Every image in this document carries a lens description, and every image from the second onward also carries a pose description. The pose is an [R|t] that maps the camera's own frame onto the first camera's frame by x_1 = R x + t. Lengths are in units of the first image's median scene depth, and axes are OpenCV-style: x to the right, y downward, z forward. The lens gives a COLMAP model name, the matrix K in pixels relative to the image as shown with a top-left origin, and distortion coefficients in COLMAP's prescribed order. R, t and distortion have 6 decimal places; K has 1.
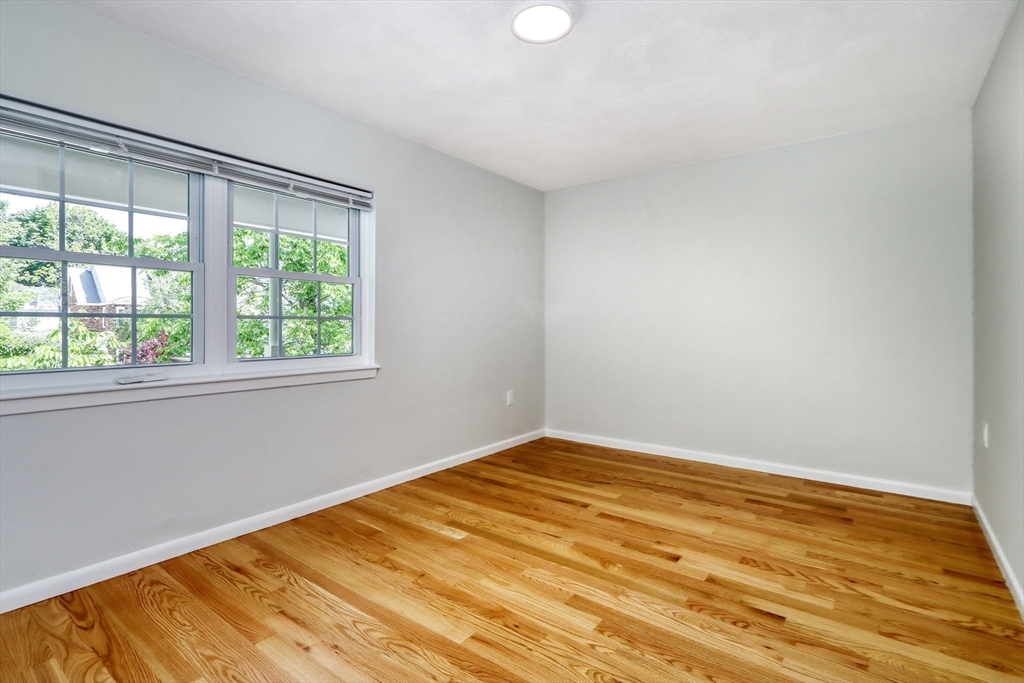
lens RADIAL K [[480.7, 0, 512.2], [0, 480.7, 332.9], [0, 0, 1]] dist [0.001414, -0.000225]
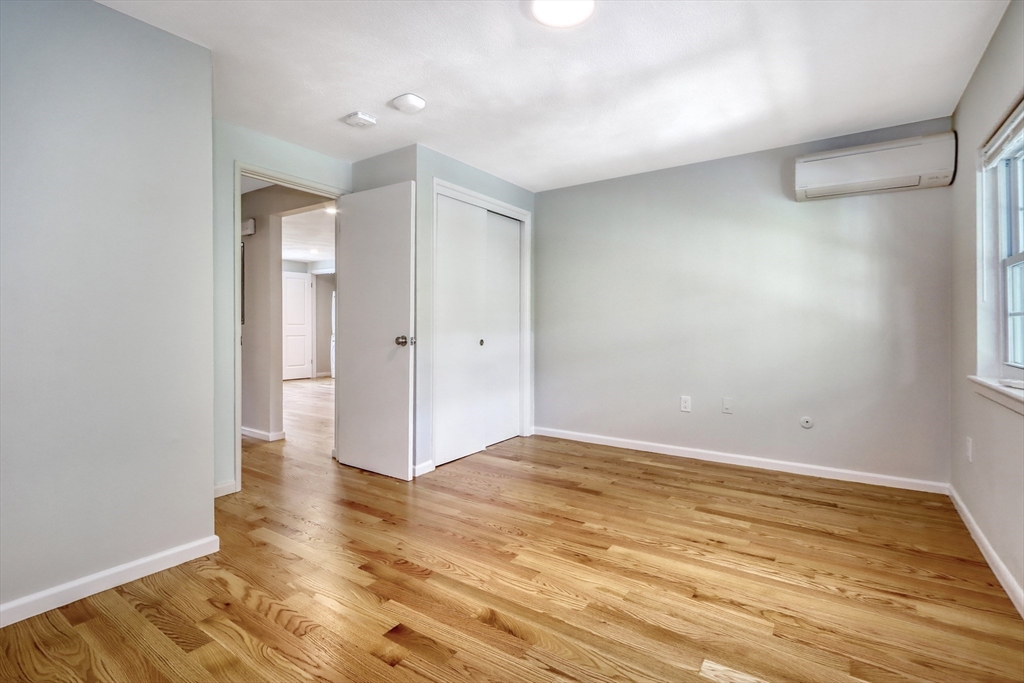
lens RADIAL K [[480.7, 0, 513.4], [0, 480.7, 332.6], [0, 0, 1]] dist [0.001414, -0.000225]
pose [[-0.998634, 0.002329, -0.052191, 0.231887], [0.000947, 0.999649, 0.026478, -0.026781], [0.052234, 0.026393, -0.998286, 2.130038]]
